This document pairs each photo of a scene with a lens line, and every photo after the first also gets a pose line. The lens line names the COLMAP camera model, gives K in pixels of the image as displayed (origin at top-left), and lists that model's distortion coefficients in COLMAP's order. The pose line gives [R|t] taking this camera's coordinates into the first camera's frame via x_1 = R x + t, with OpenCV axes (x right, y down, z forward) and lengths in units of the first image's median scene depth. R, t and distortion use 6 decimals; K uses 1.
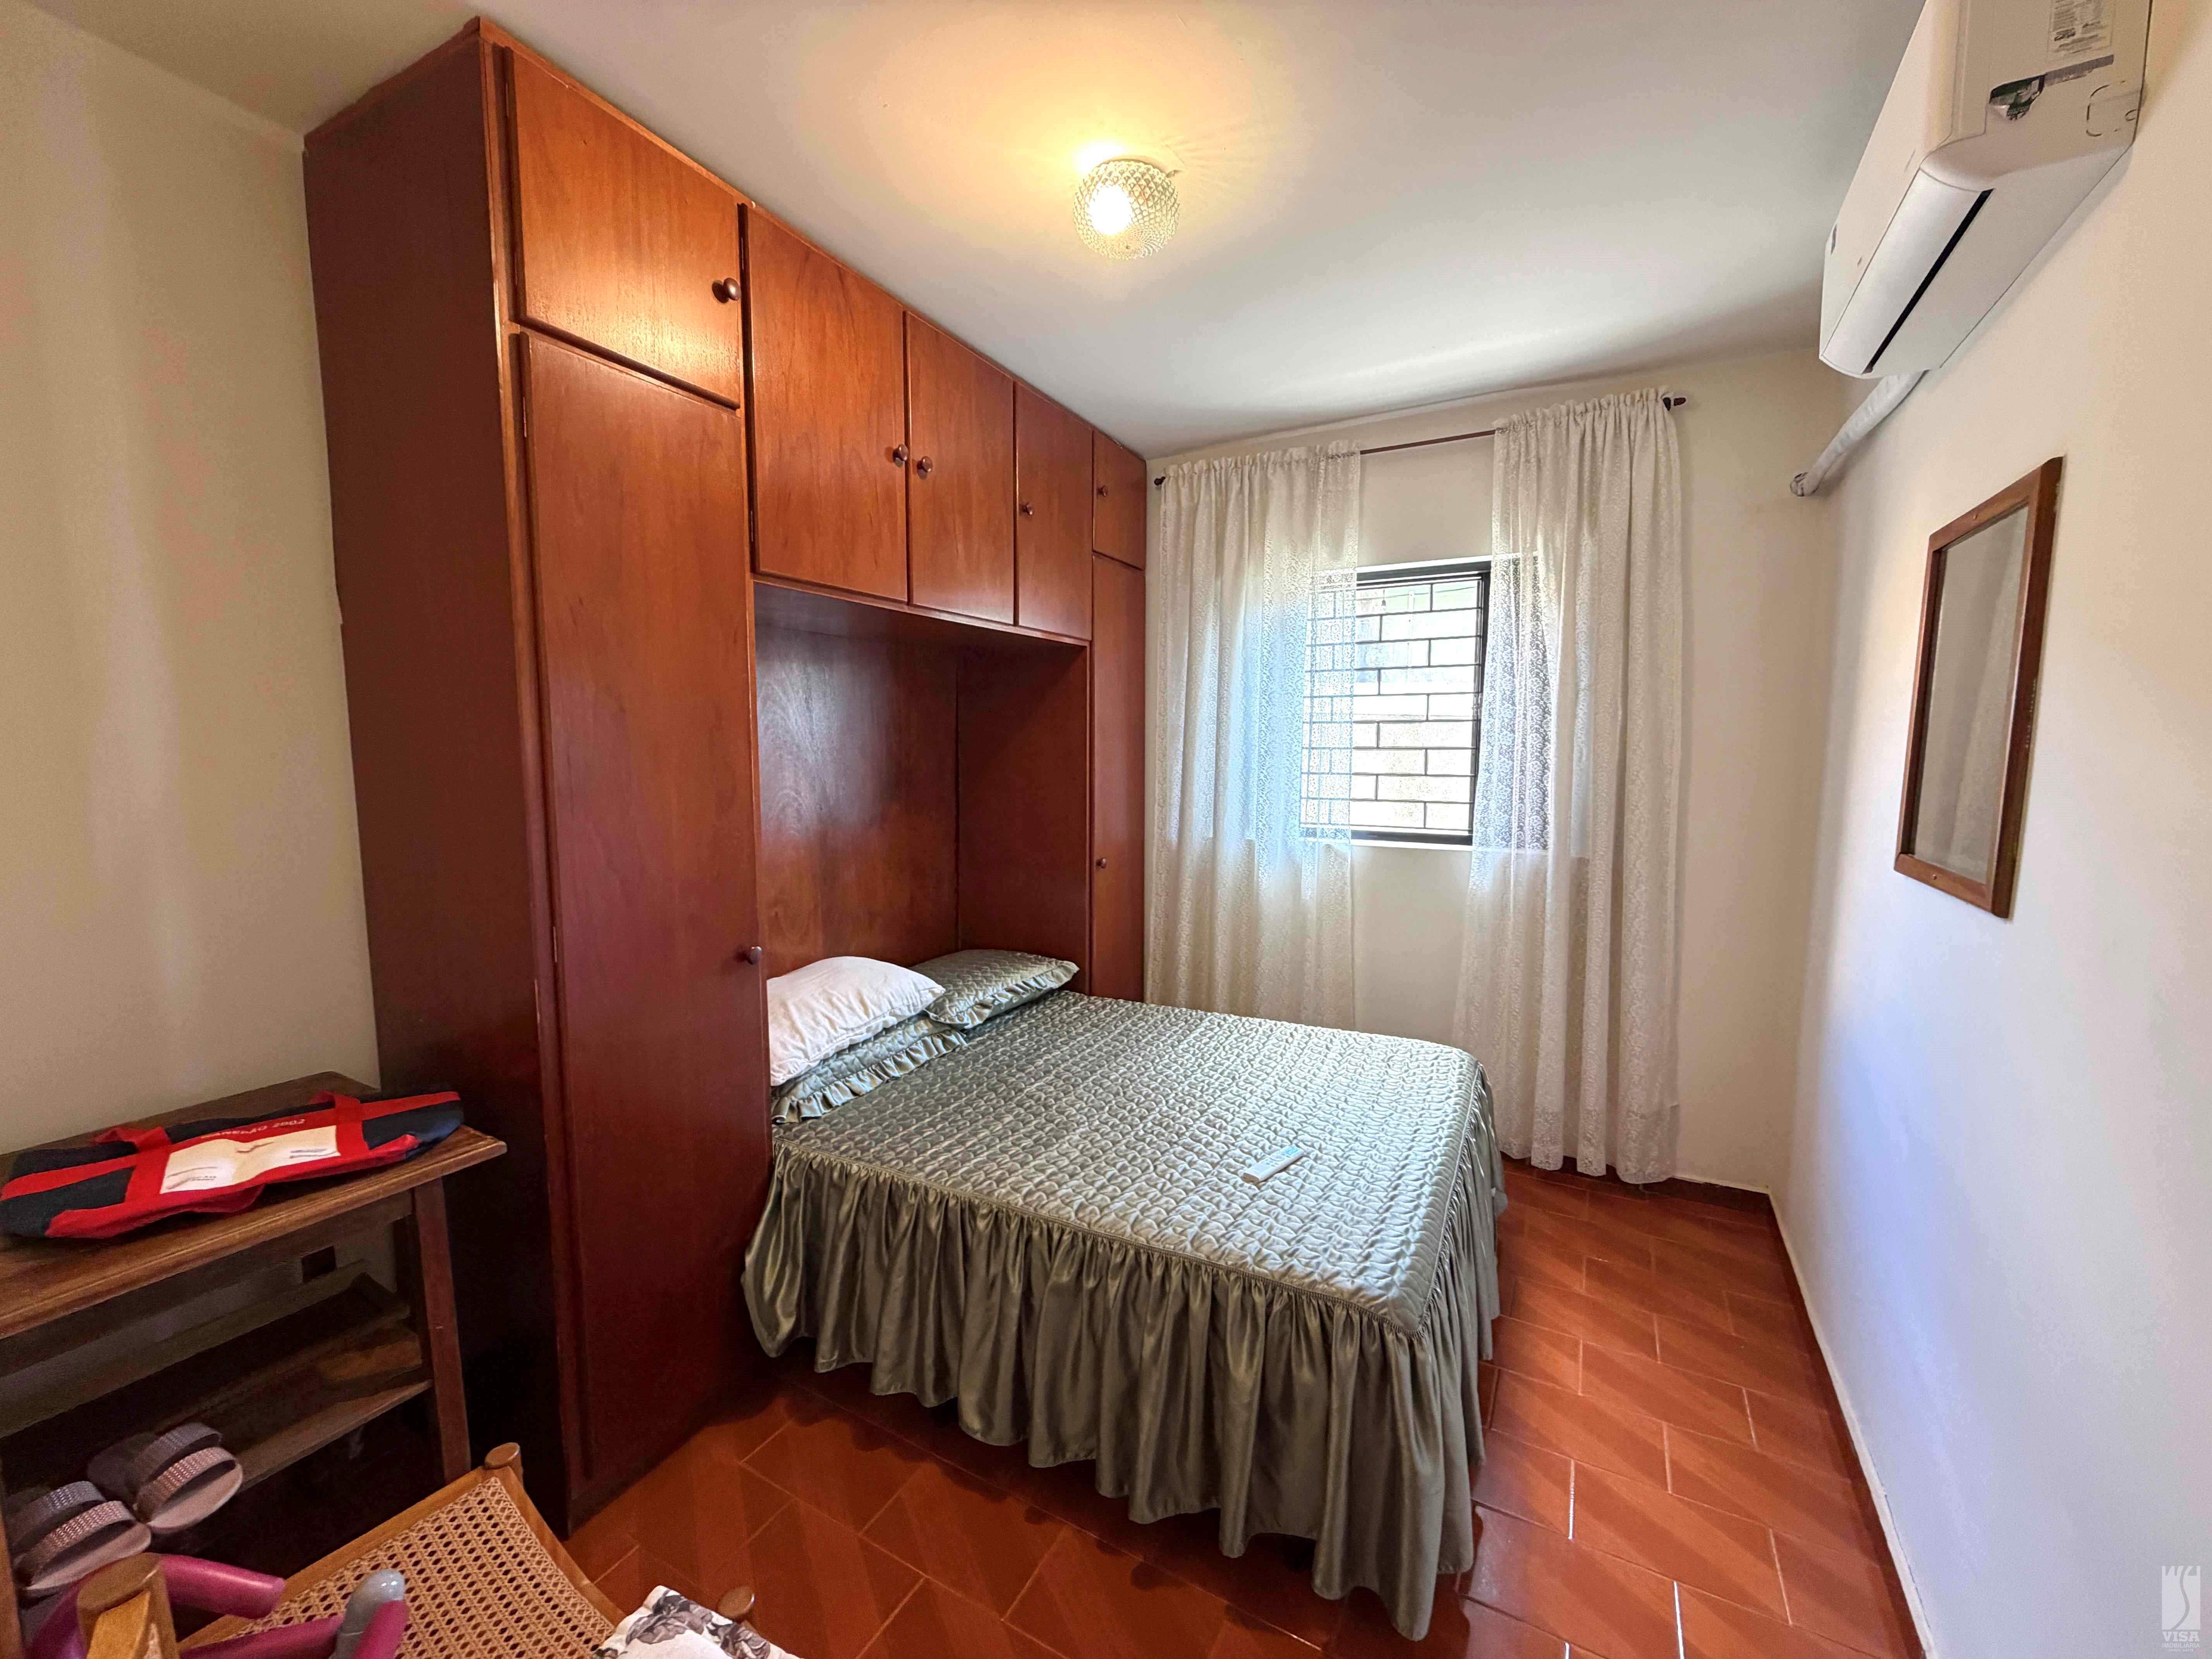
lens RADIAL K [[881.0, 0, 1104.6], [0, 881.0, 827.7], [0, 0, 1]] dist [-0.000801, 0.000116]
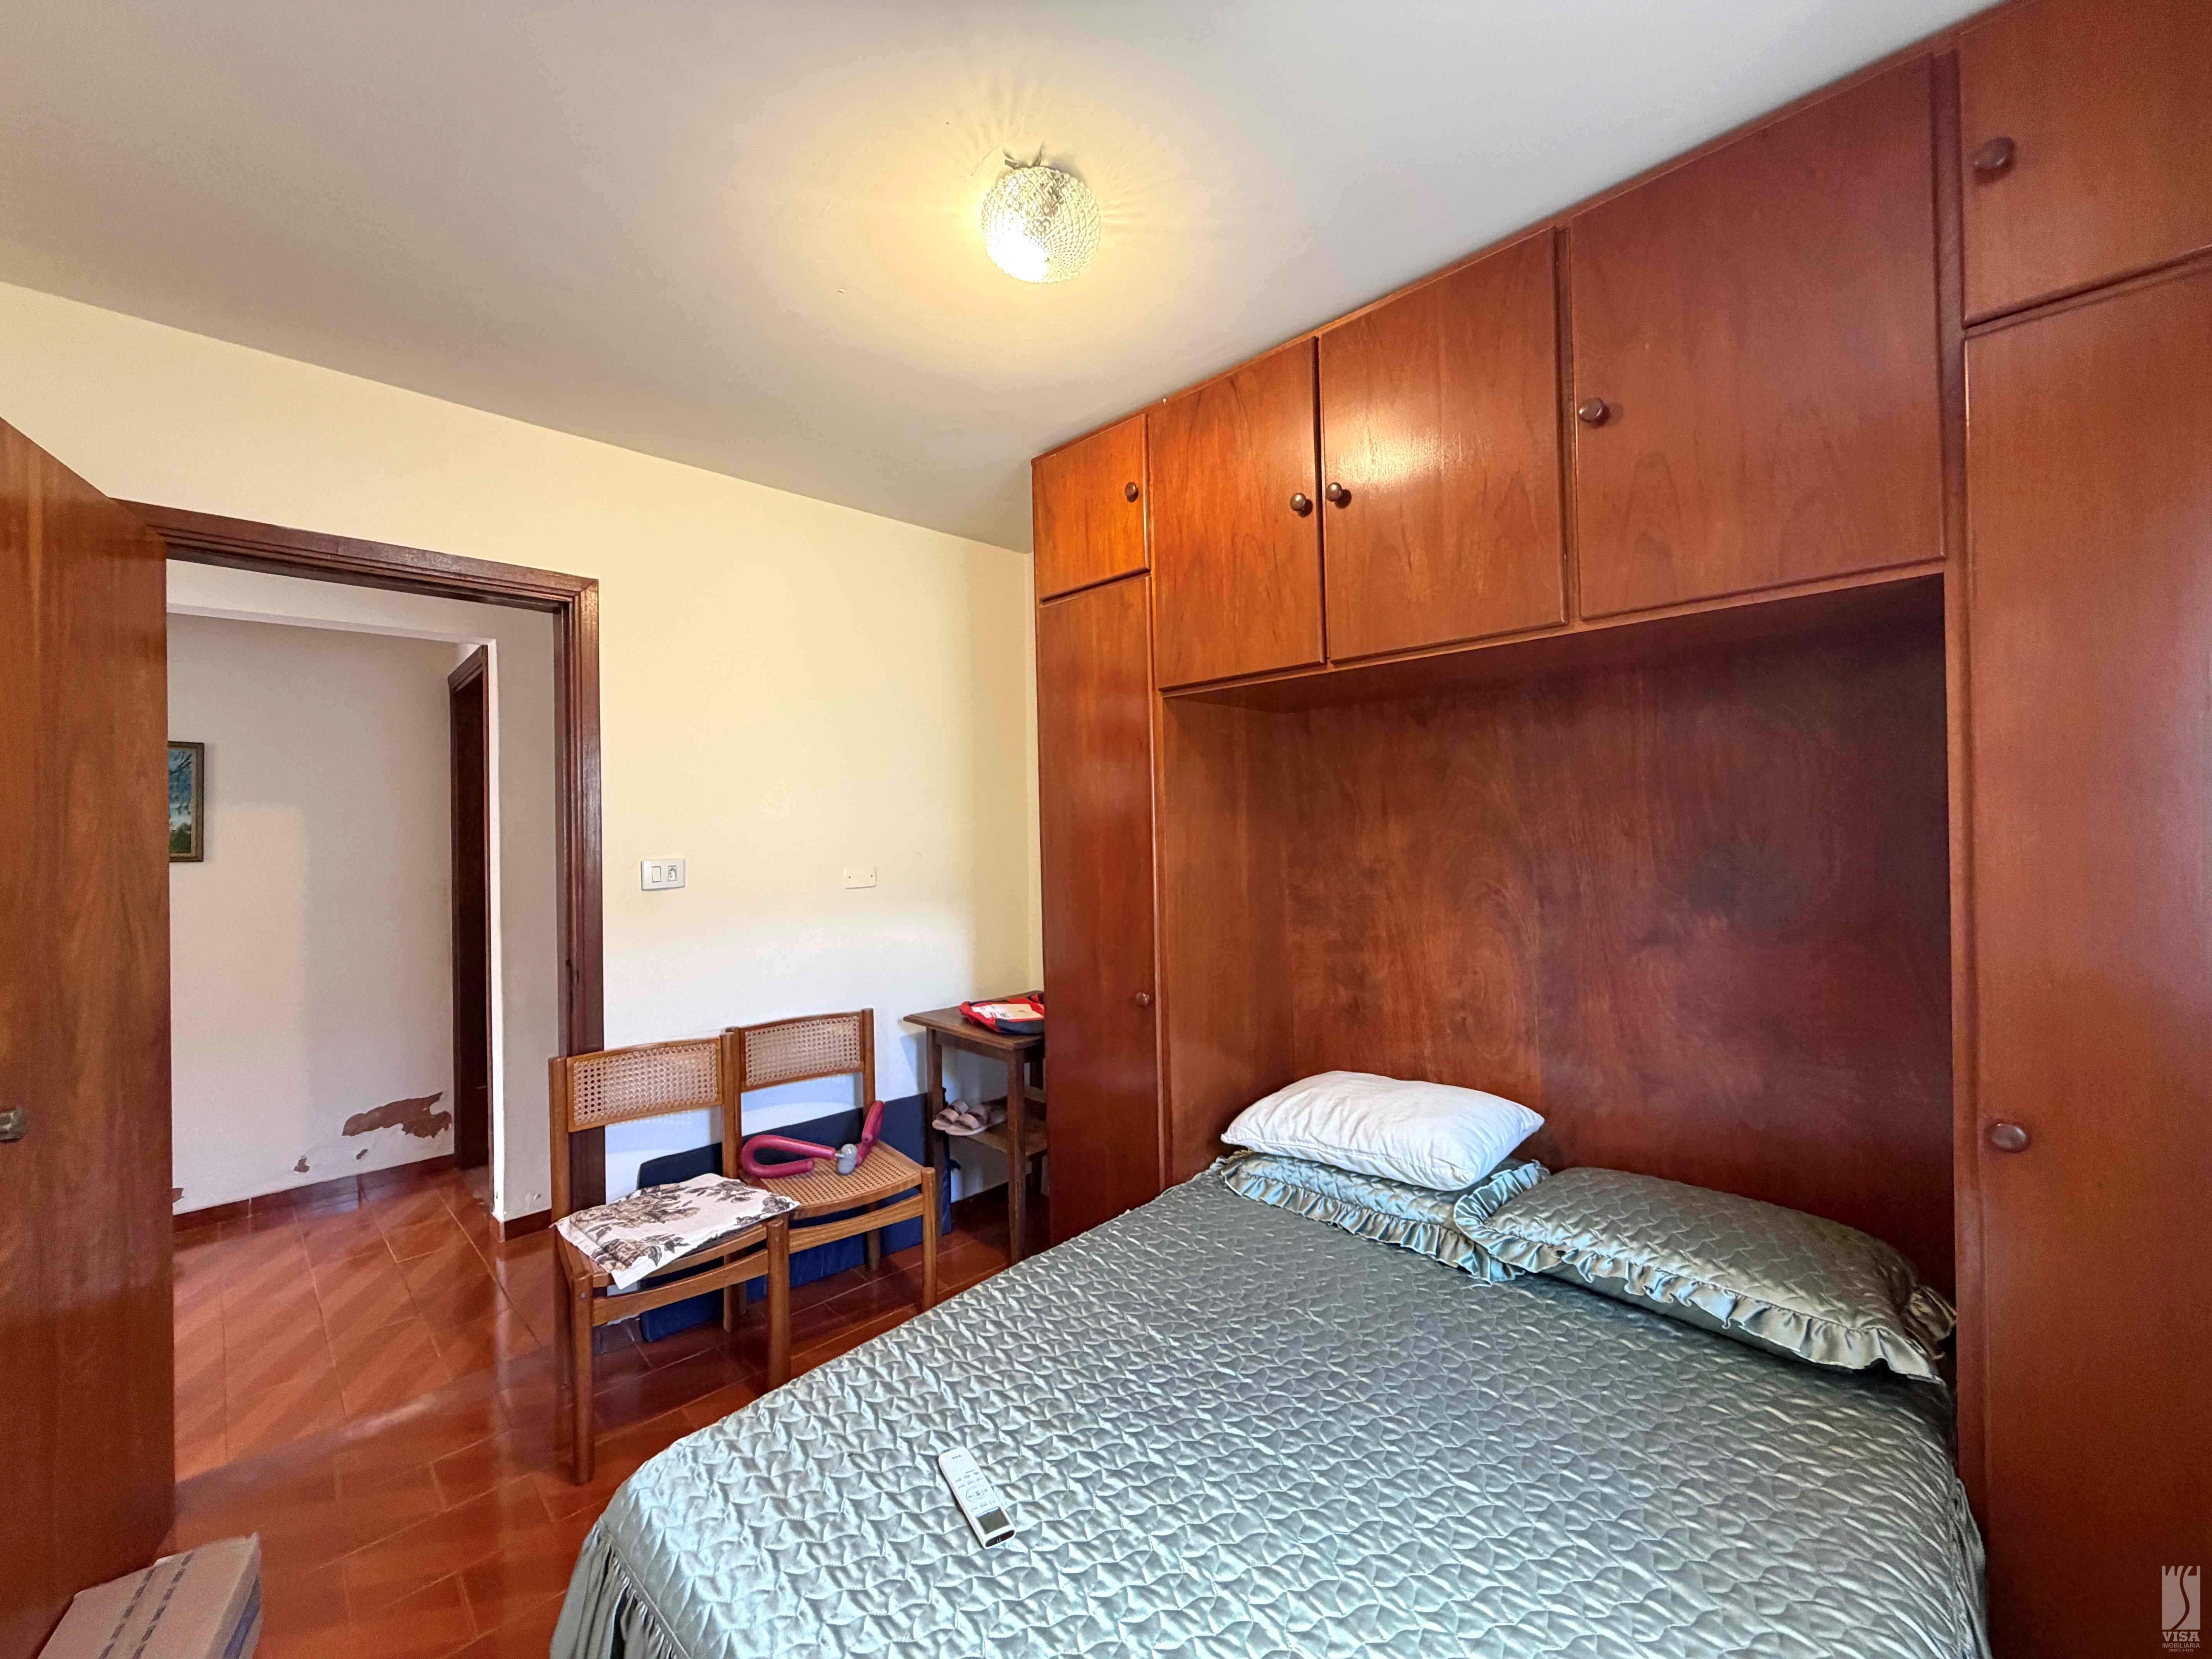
lens RADIAL K [[881.0, 0, 1104.6], [0, 881.0, 827.7], [0, 0, 1]] dist [-0.000801, 0.000116]
pose [[-0.304545, -0.023700, -0.952203, 0.602004], [-0.078733, 0.996896, 0.000369, -0.068149], [0.949238, 0.075082, -0.305466, 0.990253]]
